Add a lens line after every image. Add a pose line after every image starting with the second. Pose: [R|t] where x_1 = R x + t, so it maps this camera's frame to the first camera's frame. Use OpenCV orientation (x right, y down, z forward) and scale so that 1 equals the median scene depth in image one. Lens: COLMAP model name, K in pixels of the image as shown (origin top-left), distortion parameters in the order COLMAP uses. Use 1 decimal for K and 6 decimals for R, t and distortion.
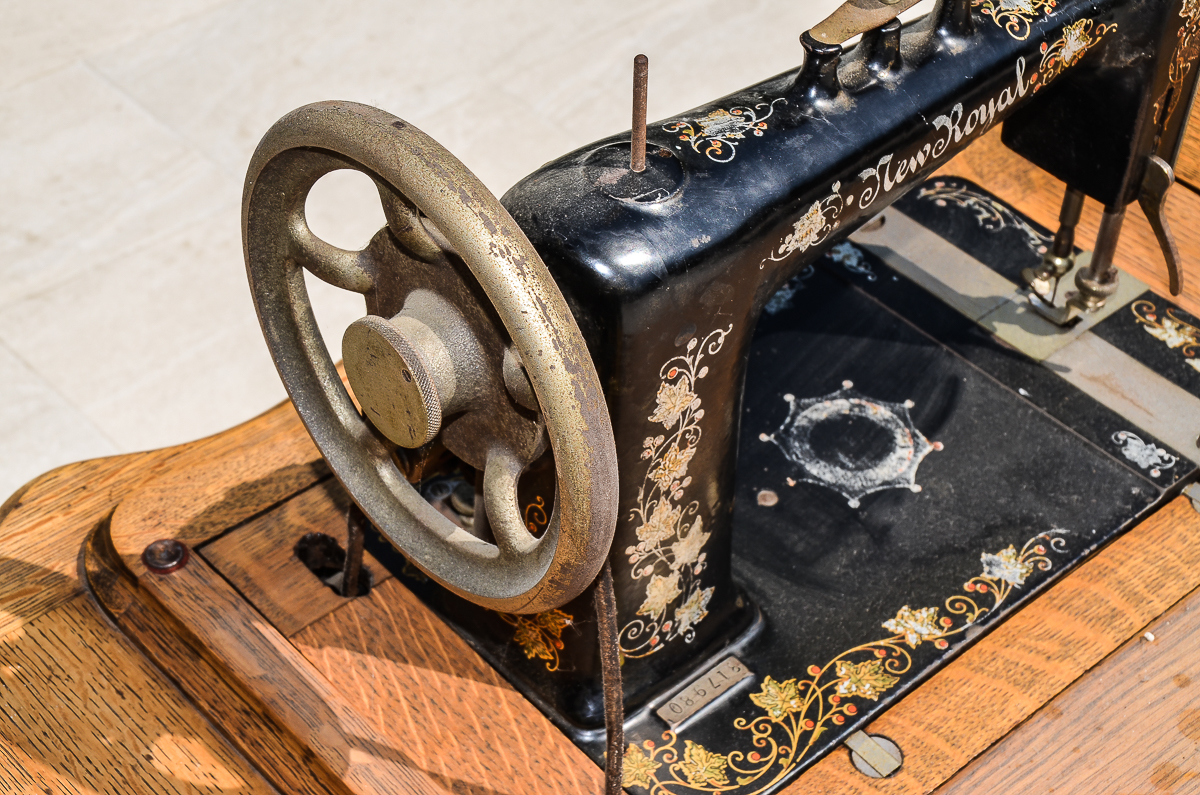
lens RADIAL K [[2130.1, 0, 602.2], [0, 2130.1, 443.5], [0, 0, 1]] dist [0.184981, 0.118170]
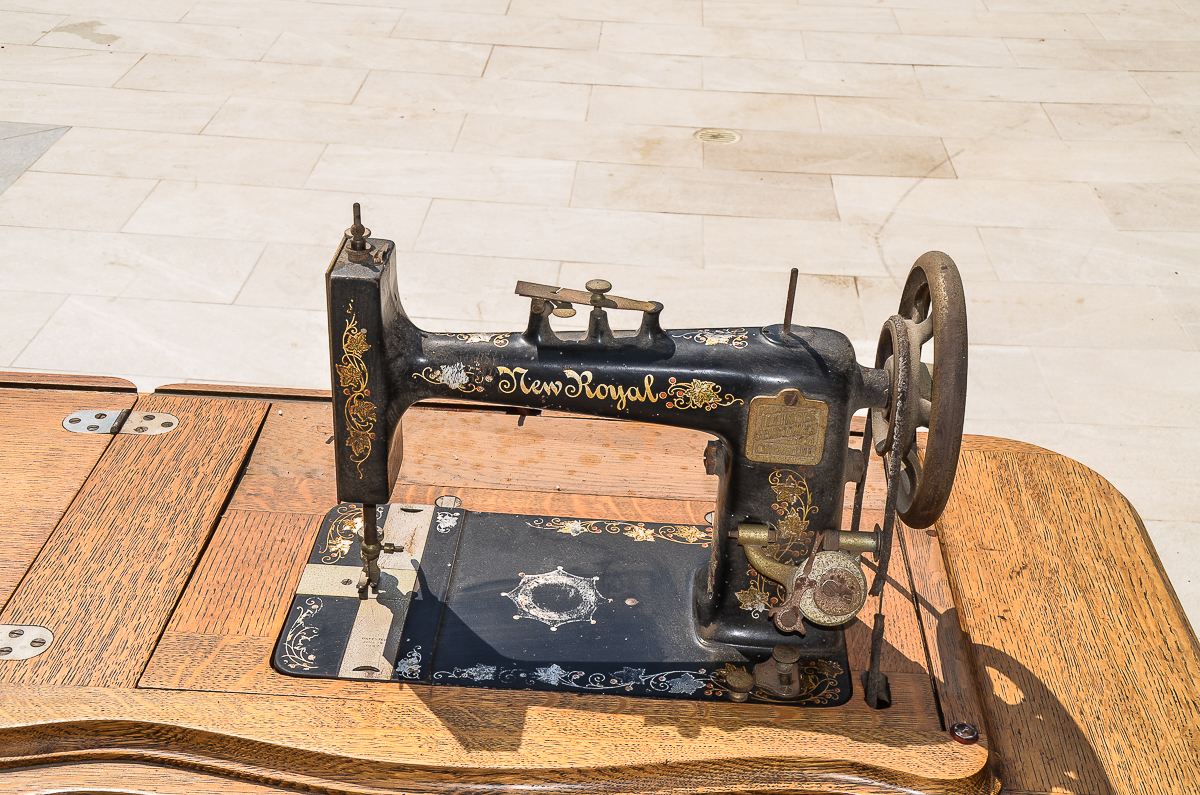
lens RADIAL K [[1584.9, 0, 600.5], [0, 1584.9, 427.3], [0, 0, 1]] dist [0.029647, 0.067168]
pose [[-0.707811, -0.399032, 0.582904, -0.620743], [0.441912, 0.393641, 0.806077, -1.122049], [-0.551105, 0.828143, -0.102286, 1.110159]]
